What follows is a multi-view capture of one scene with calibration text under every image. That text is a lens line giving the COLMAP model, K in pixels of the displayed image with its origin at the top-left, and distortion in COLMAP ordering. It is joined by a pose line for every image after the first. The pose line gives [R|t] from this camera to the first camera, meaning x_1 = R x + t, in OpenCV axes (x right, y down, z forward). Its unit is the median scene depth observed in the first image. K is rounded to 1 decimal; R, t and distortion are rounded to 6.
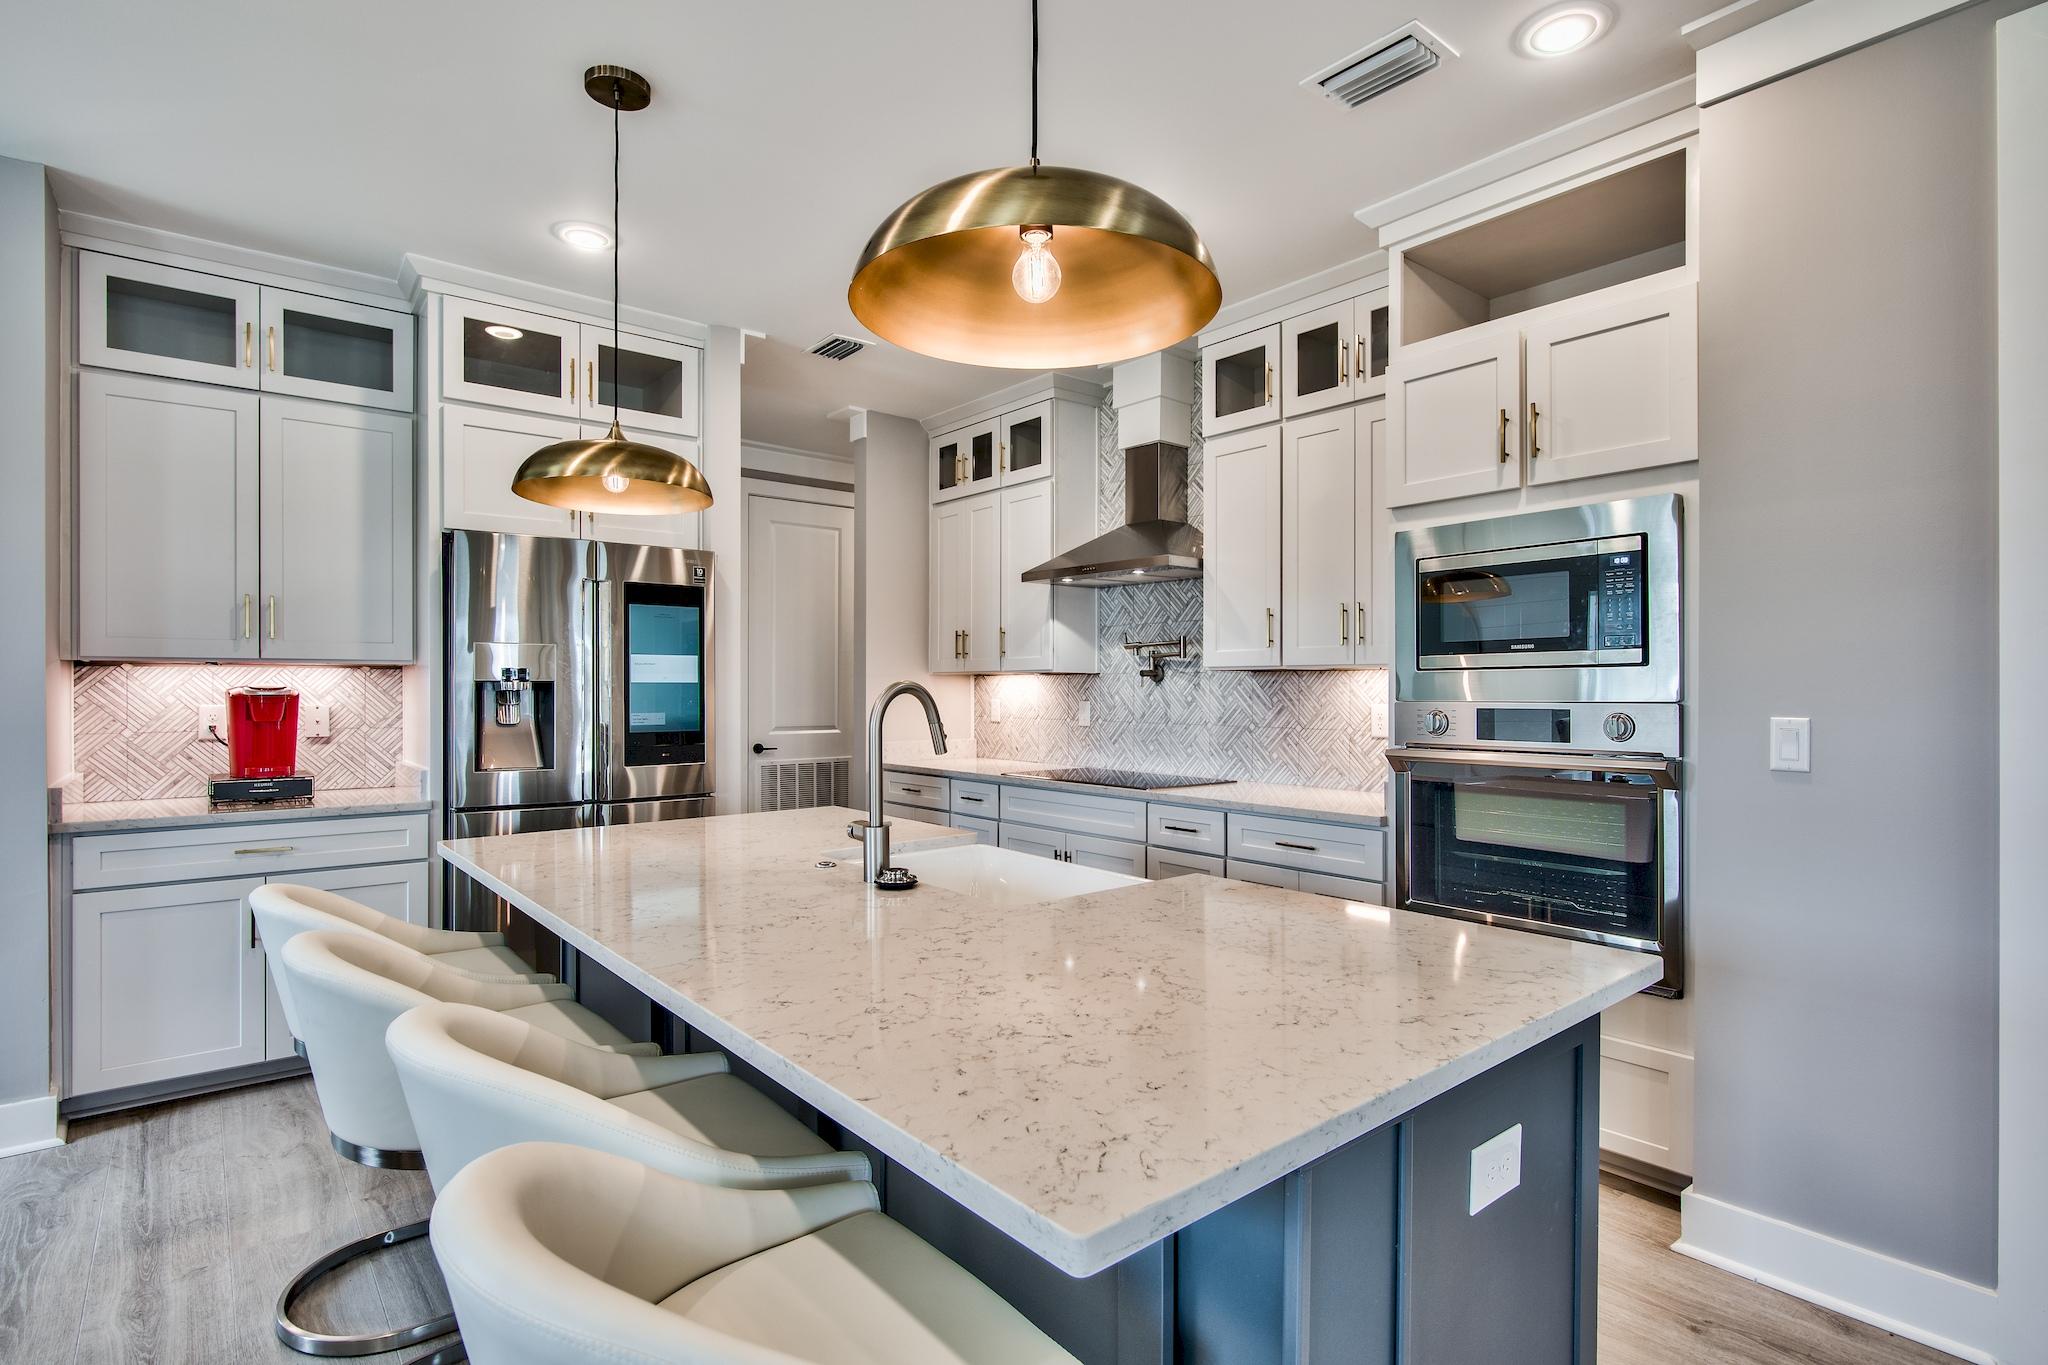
lens RADIAL K [[1007.7, 0, 1016.2], [0, 1007.7, 685.3], [0, 0, 1]] dist [-0.003177, -0.000314]
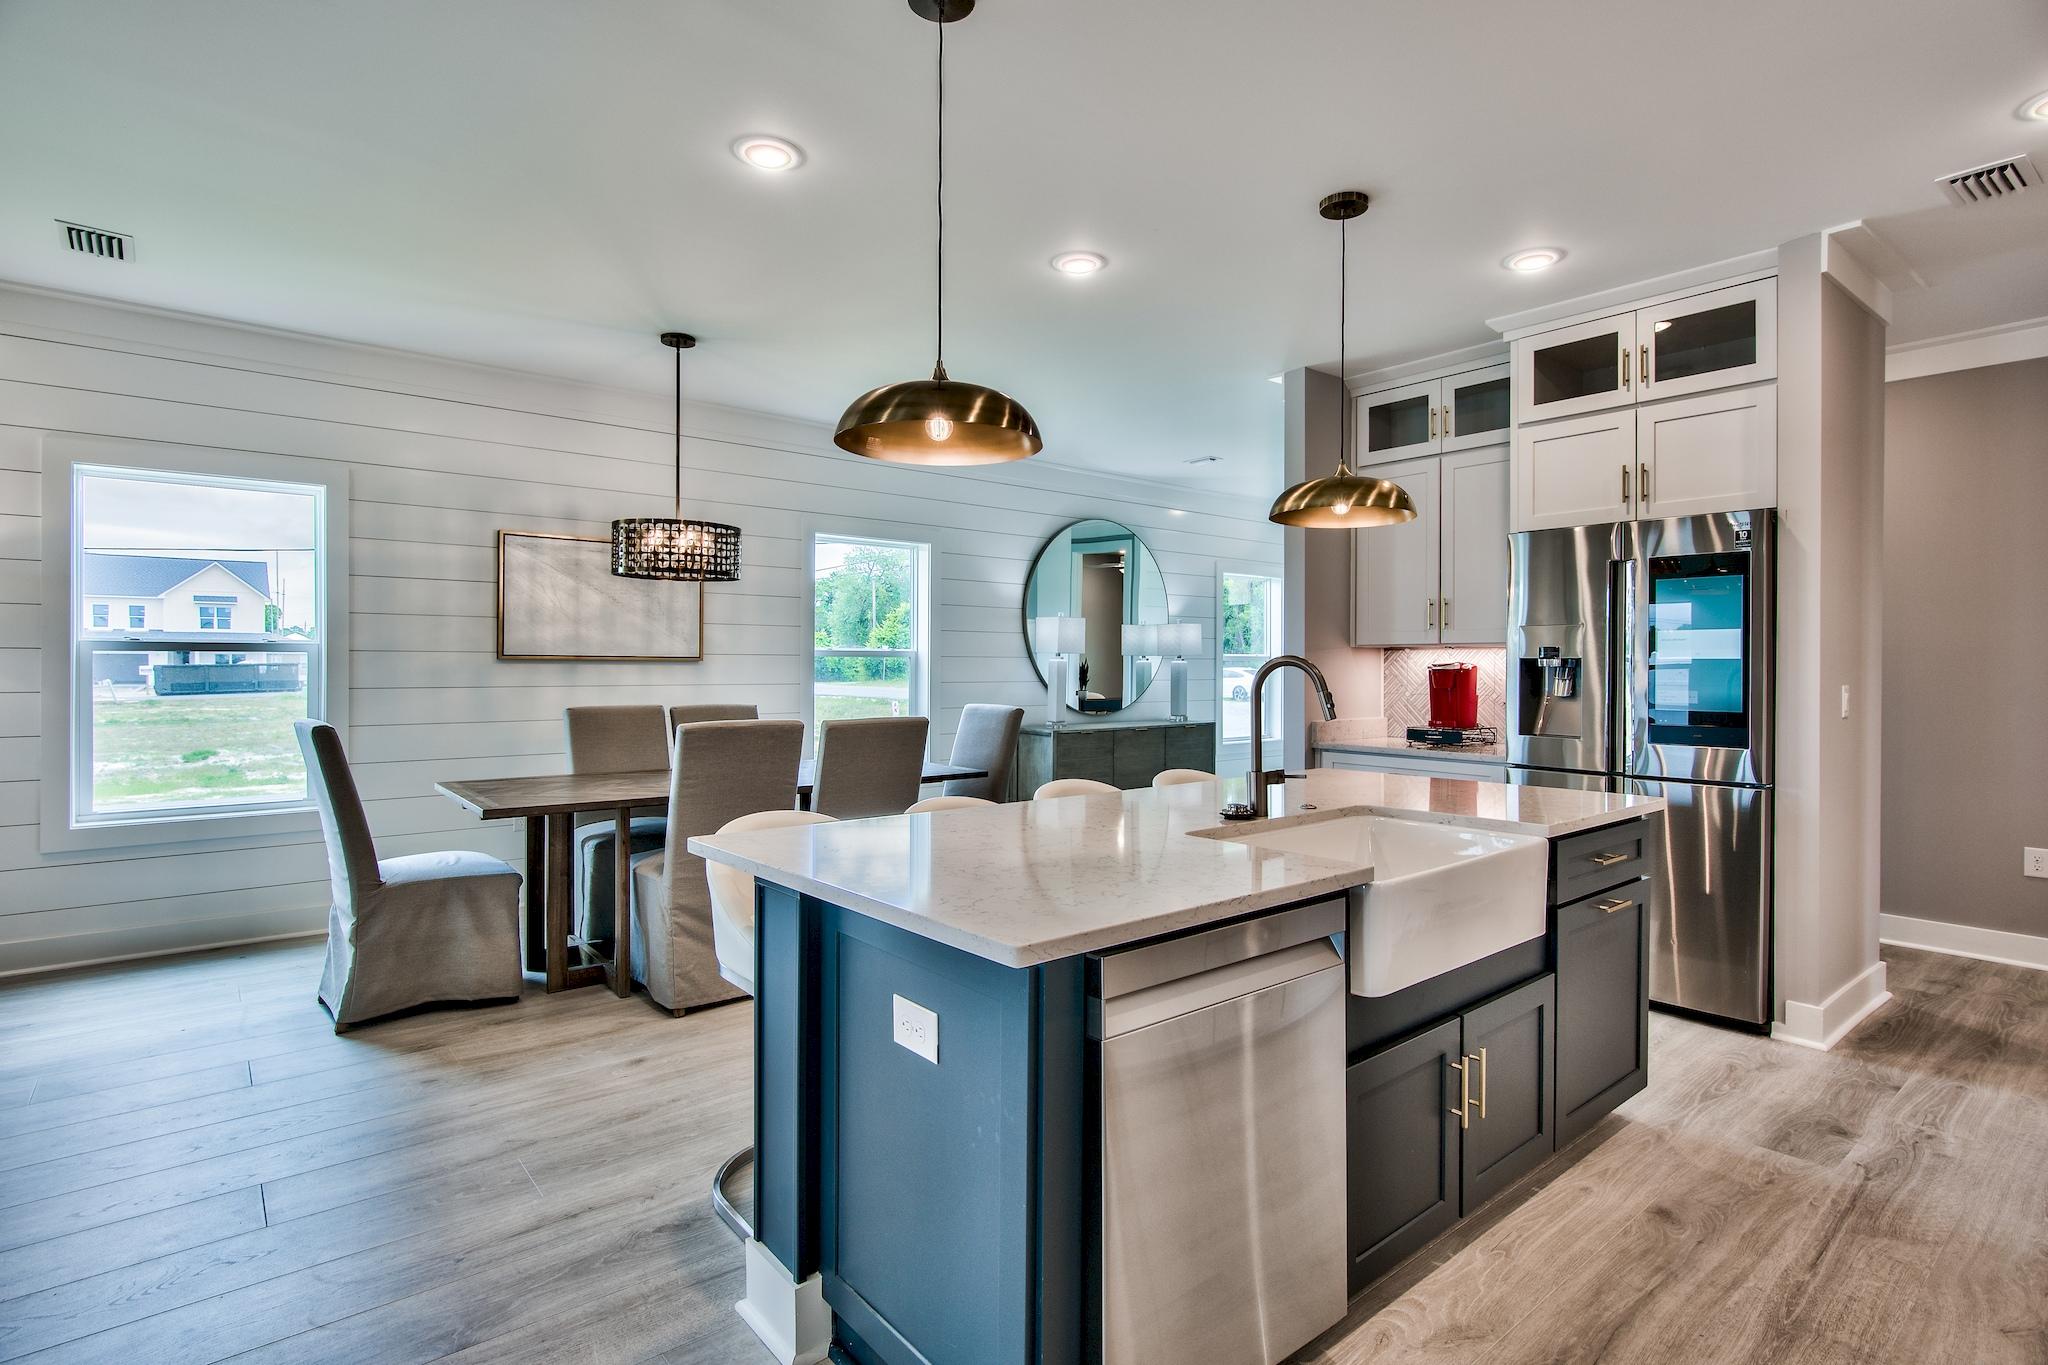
lens RADIAL K [[989.7, 0, 1030.3], [0, 989.7, 677.5], [0, 0, 1]] dist [-0.005027, 0.000037]
pose [[0.020942, 0.012701, -0.999700, 0.561454], [-0.002248, 0.999917, 0.012657, 0.004276], [0.999778, 0.001982, 0.020969, 0.355707]]
